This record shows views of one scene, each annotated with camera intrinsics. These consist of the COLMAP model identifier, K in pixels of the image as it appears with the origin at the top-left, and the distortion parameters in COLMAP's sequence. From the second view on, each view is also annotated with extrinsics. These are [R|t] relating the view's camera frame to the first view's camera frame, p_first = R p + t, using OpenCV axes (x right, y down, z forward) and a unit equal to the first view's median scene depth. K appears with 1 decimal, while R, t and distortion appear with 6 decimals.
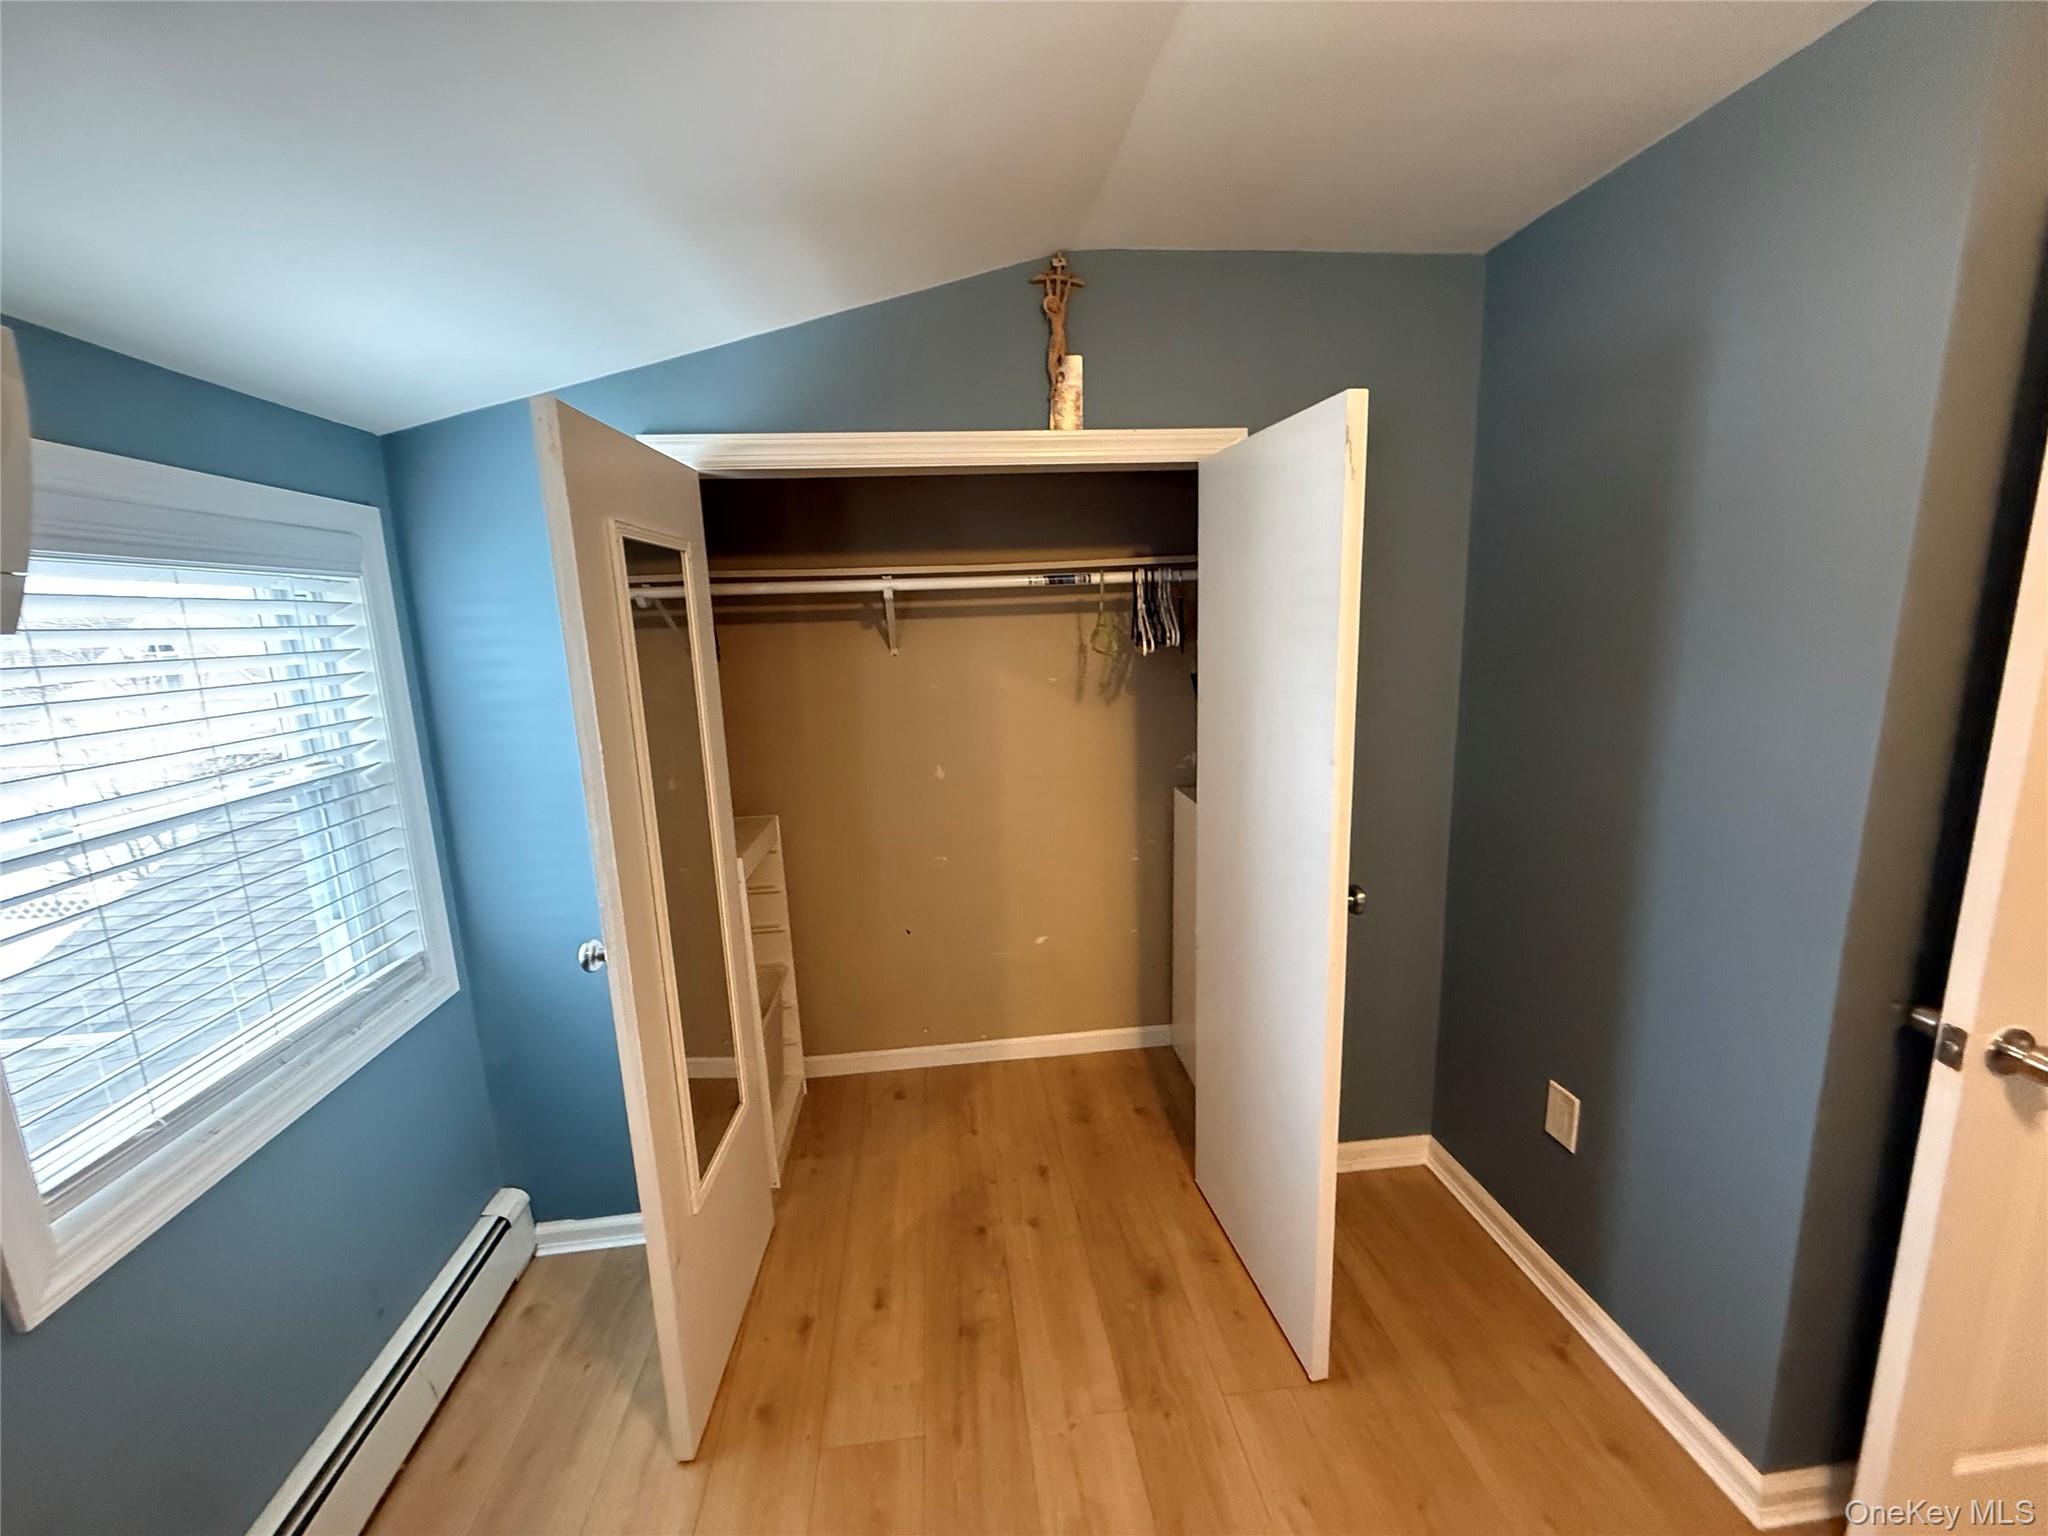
lens RADIAL K [[824.9, 0, 1018.0], [0, 824.9, 766.2], [0, 0, 1]] dist [0.002820, 0.000075]
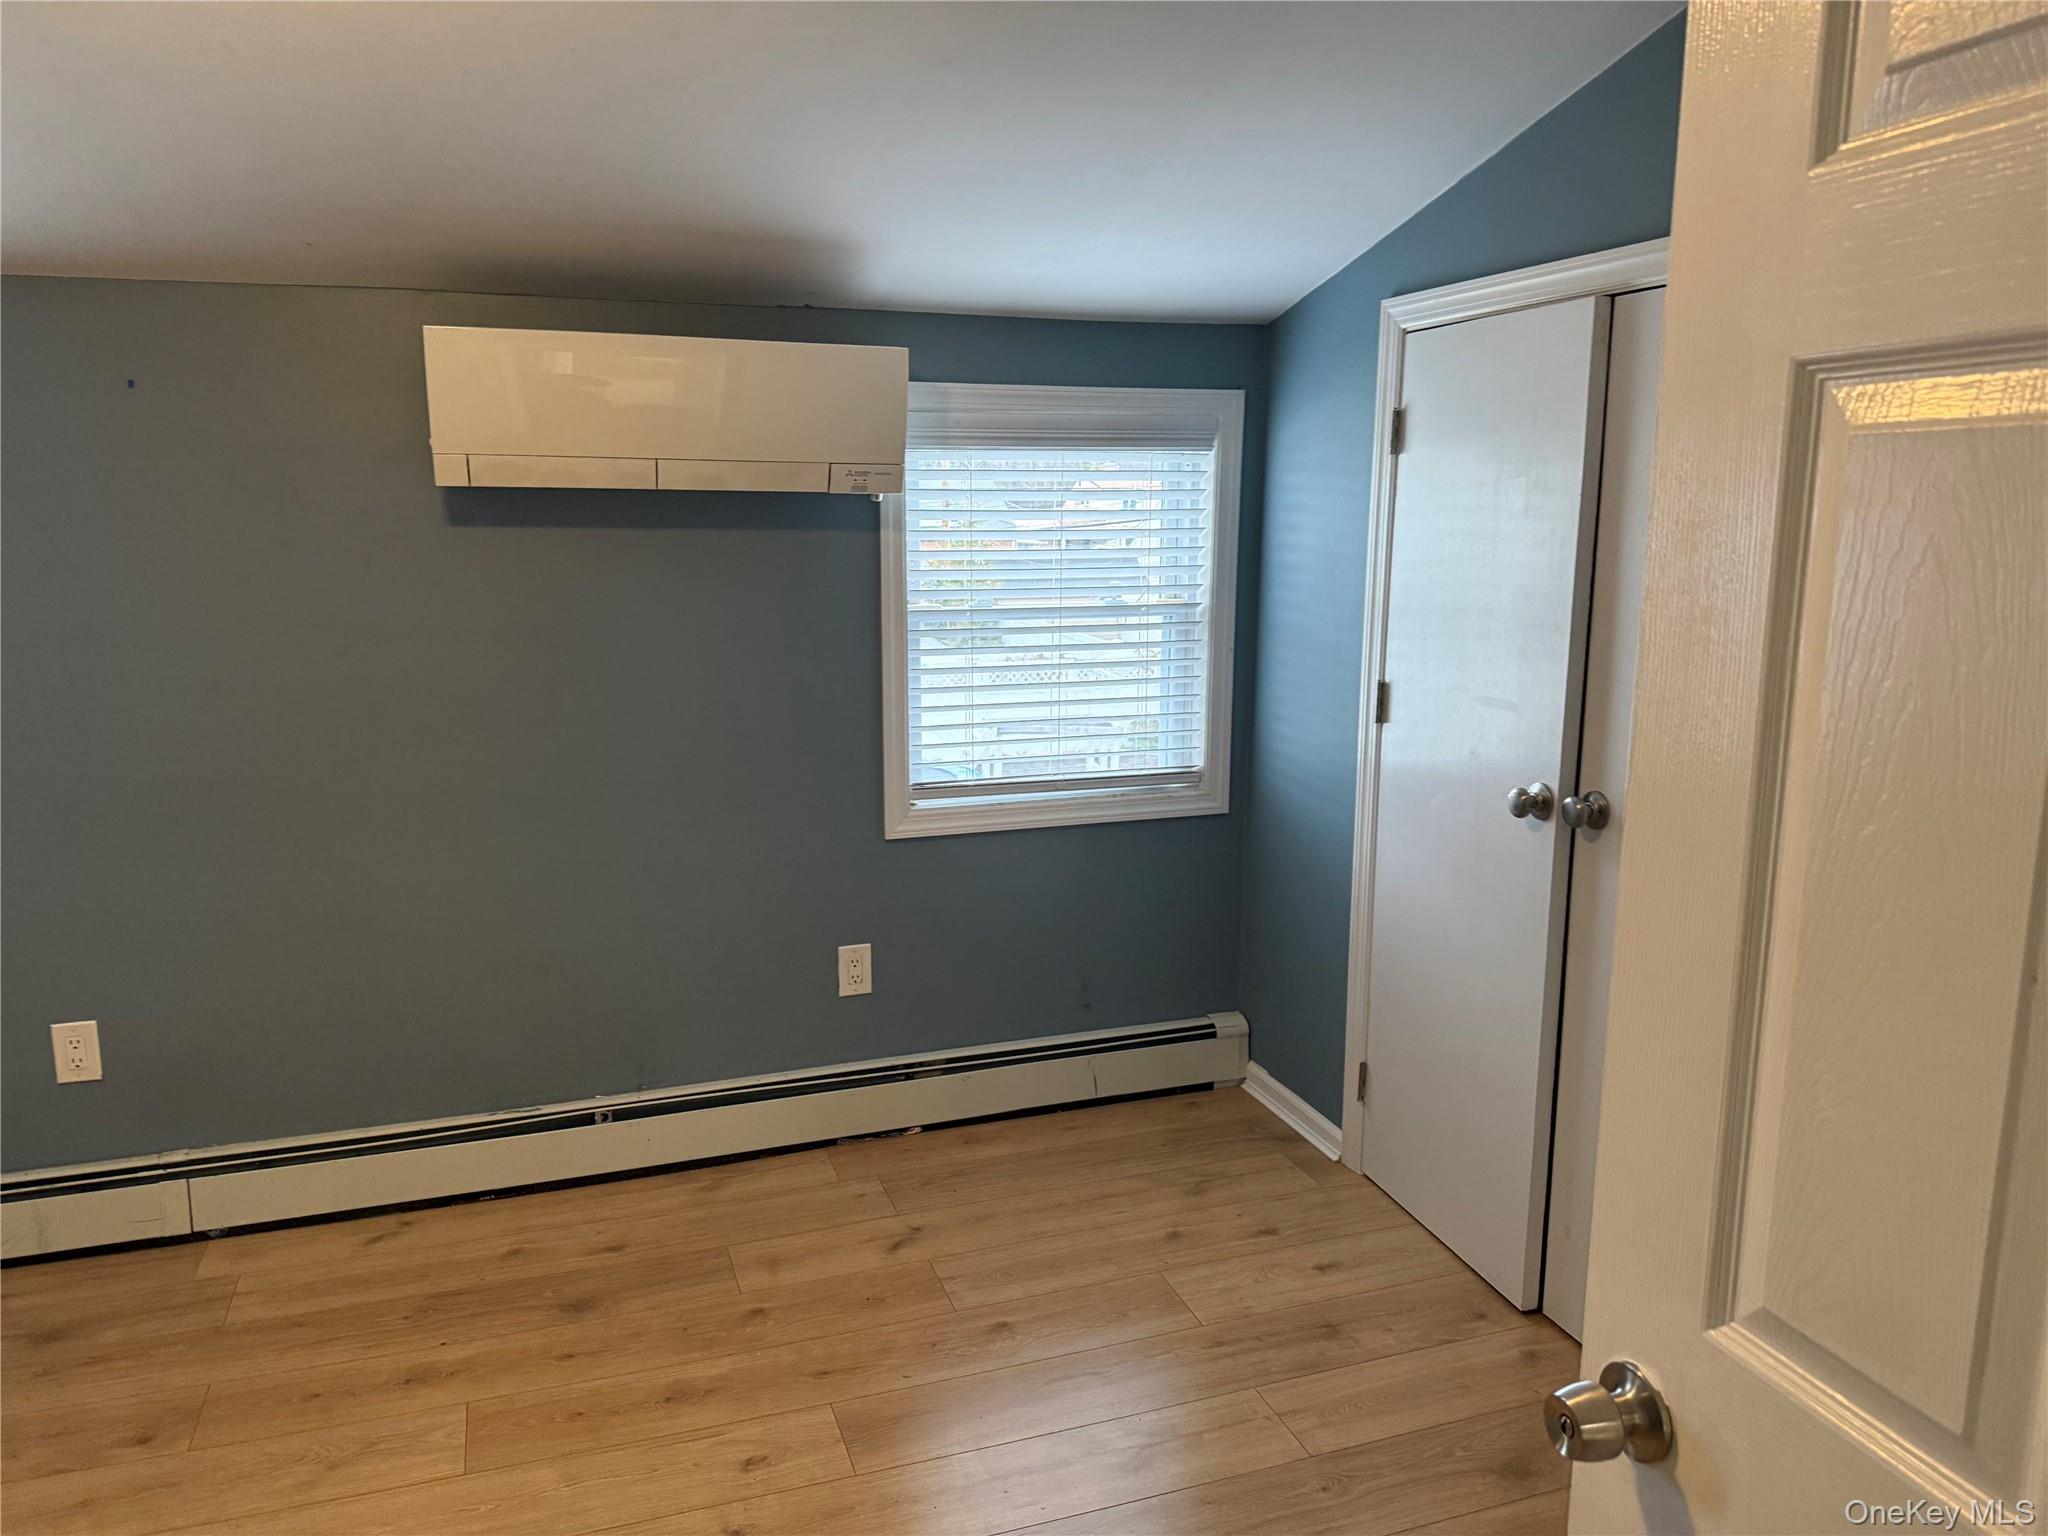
lens RADIAL K [[1442.9, 0, 1025.0], [0, 1442.9, 764.5], [0, 0, 1]] dist [-0.008806, -0.001907]
pose [[0.235954, 0.221822, -0.946108, 1.155413], [-0.195648, 0.964506, 0.177342, -0.092339], [0.951865, 0.143259, 0.270978, 0.198424]]
